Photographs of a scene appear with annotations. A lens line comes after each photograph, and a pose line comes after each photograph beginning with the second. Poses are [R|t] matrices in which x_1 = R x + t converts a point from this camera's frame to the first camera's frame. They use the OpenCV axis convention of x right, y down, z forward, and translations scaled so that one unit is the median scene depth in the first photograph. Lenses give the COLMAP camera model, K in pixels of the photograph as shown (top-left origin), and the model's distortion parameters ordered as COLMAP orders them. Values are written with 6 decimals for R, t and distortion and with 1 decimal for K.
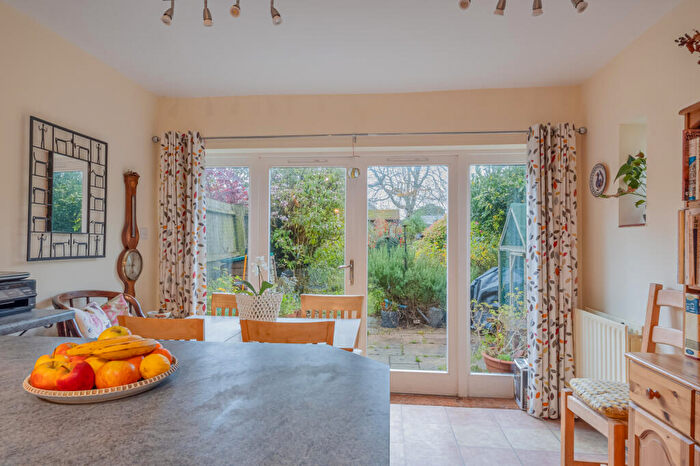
lens RADIAL K [[436.1, 0, 346.7], [0, 436.1, 230.9], [0, 0, 1]] dist [0.025402, 0.000857]
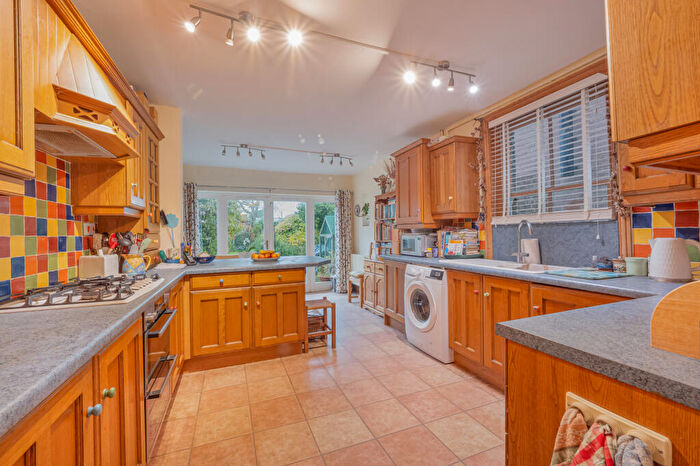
lens RADIAL K [[288.8, 0, 347.9], [0, 288.8, 232.5], [0, 0, 1]] dist [-0.003905, -0.000456]
pose [[0.885460, -0.016884, 0.464409, -0.383404], [0.009683, 0.999793, 0.017885, -0.000711], [-0.464615, -0.011340, 0.885440, -0.687241]]
